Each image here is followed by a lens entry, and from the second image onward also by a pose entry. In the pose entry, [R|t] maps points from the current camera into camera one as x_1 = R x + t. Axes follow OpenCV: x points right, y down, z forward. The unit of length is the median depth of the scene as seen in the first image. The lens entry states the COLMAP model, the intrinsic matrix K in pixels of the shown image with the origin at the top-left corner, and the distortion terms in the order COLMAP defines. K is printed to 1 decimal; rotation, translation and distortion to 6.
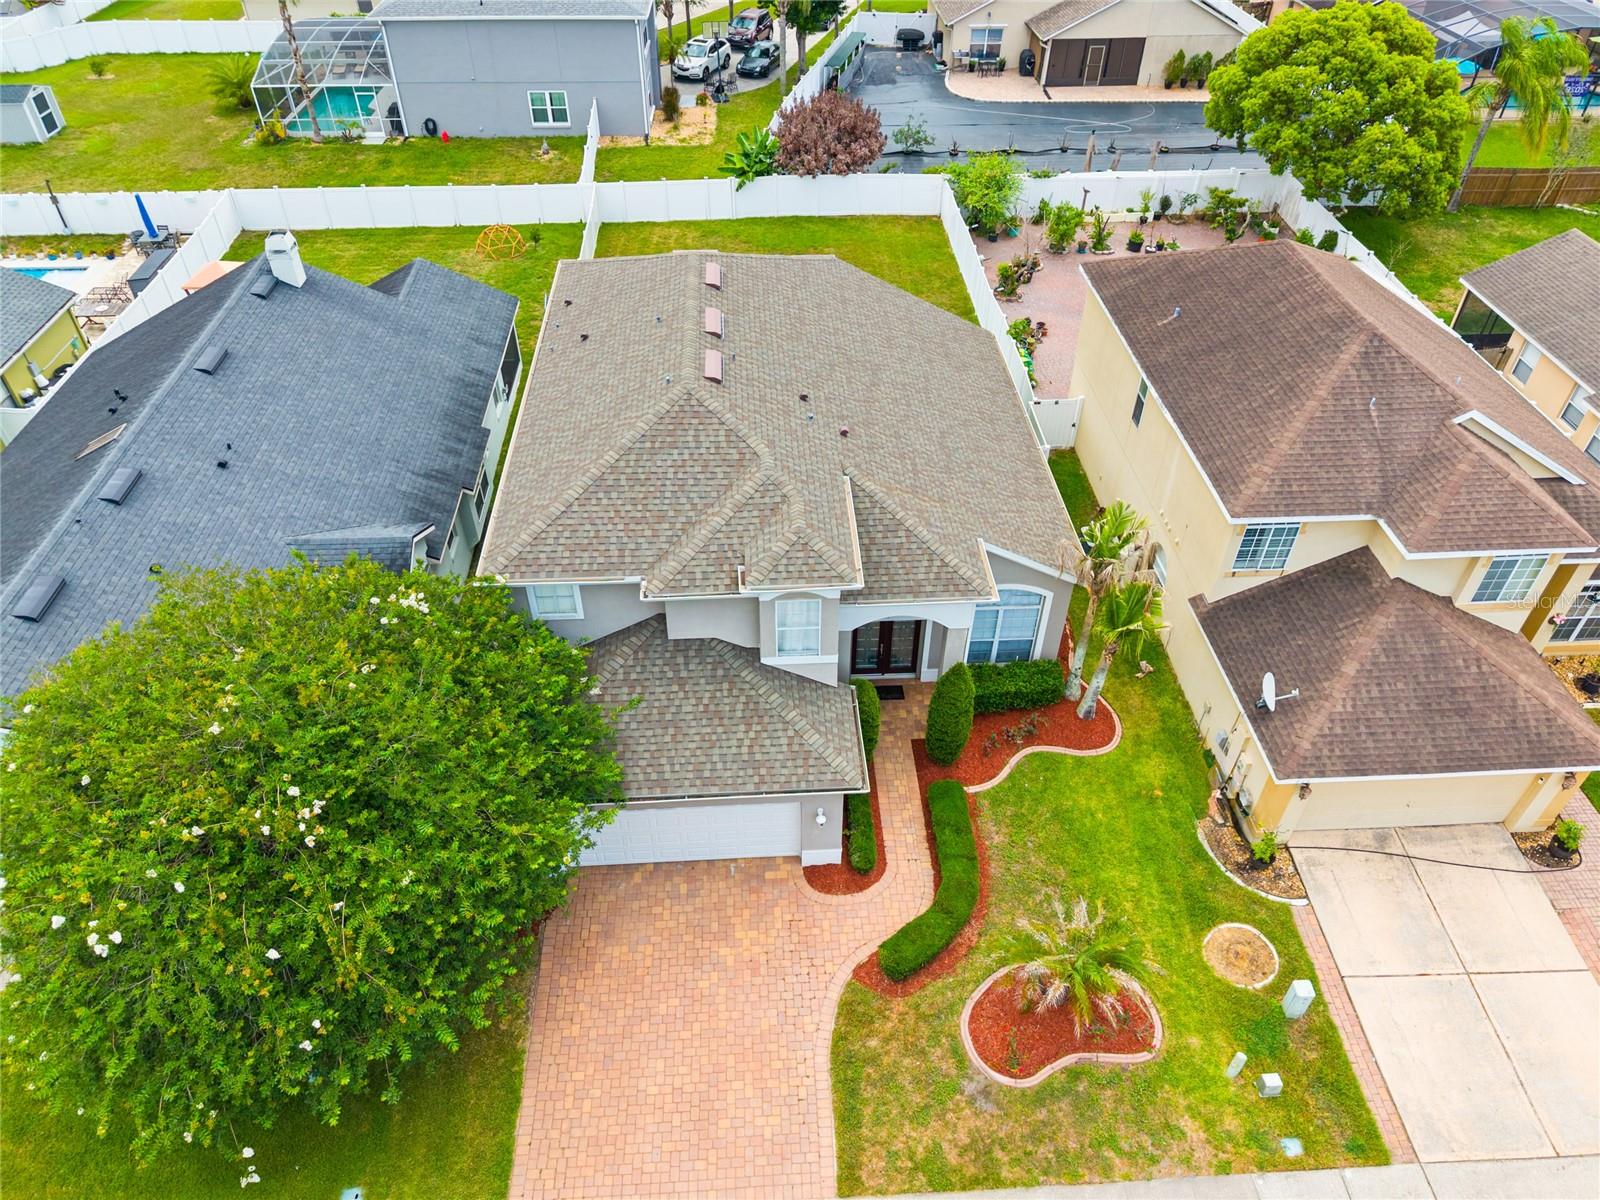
lens RADIAL K [[1104.0, 0, 800.0], [0, 1104.0, 600.0], [0, 0, 1]] dist [0.000783, -0.000590]
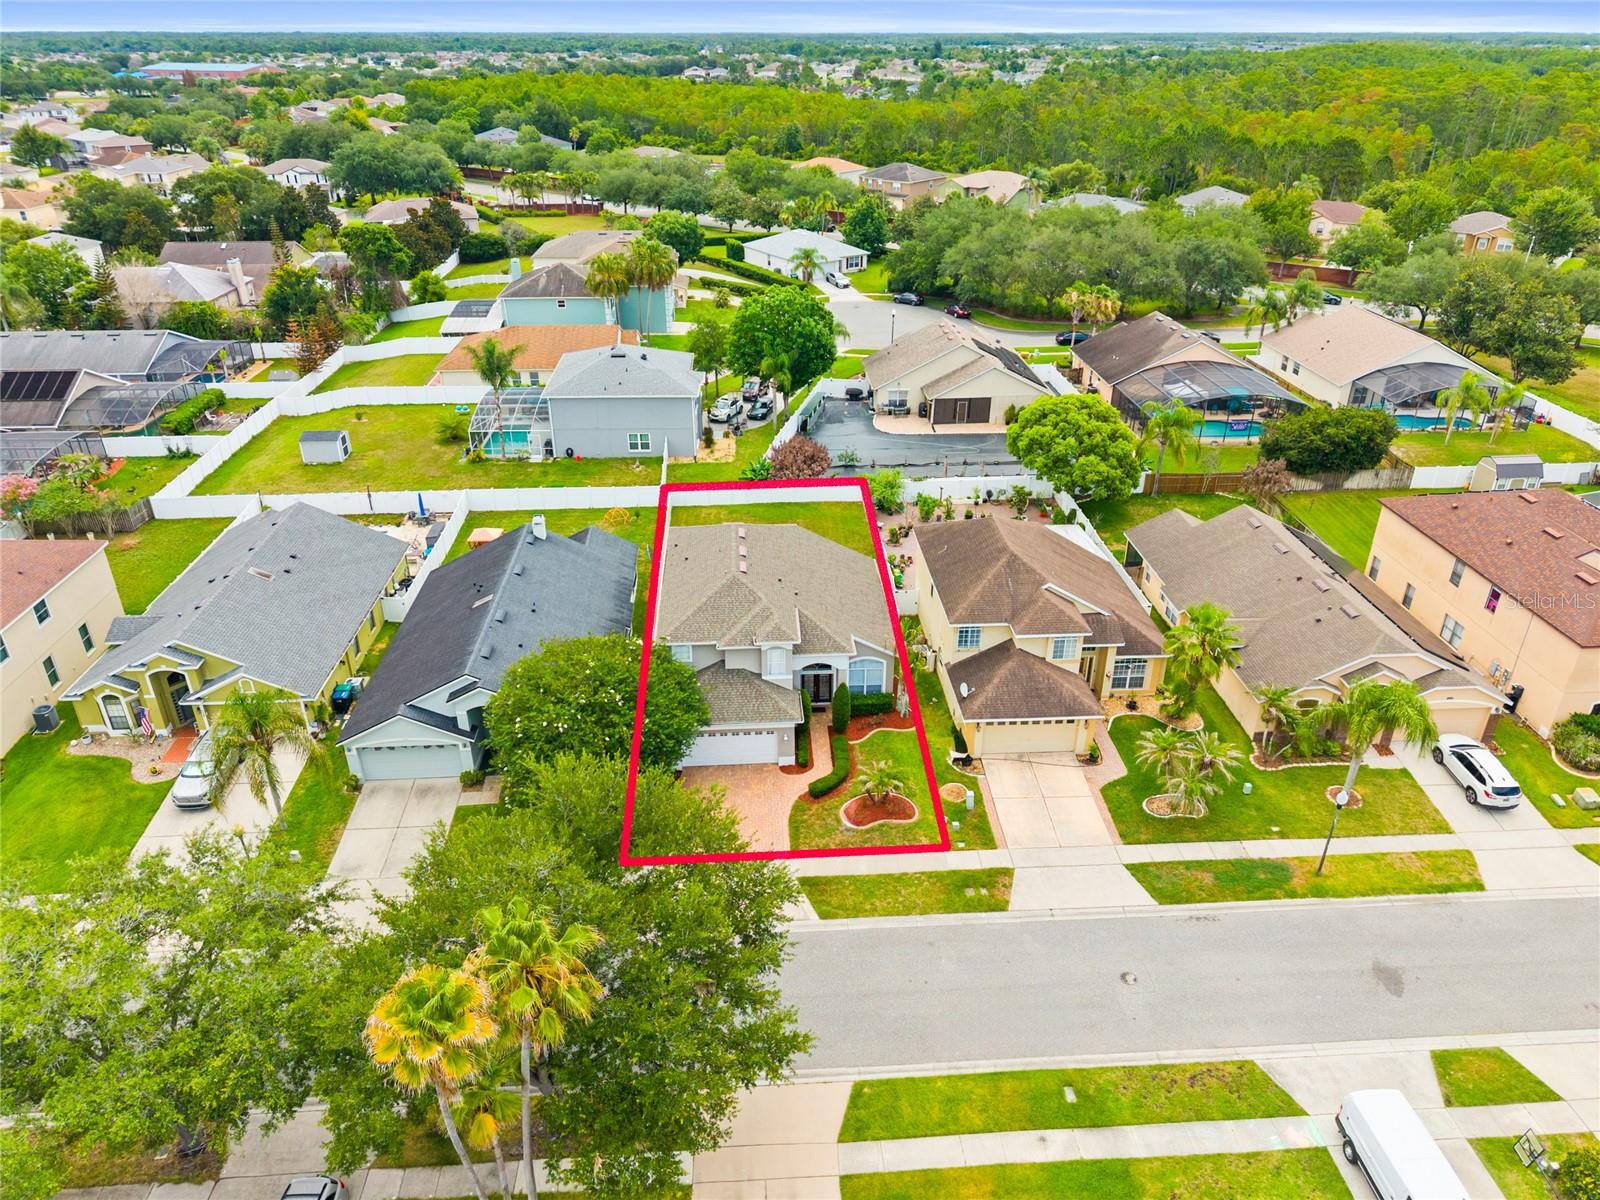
lens RADIAL K [[1074.4, 0, 800.0], [0, 1074.4, 600.0], [0, 0, 1]] dist [0.049936, -0.040678]
pose [[0.999981, -0.005702, 0.002425, 0.022711], [0.006102, 0.974082, -0.226112, 0.212889], [-0.001073, 0.226123, 0.974098, -0.700801]]
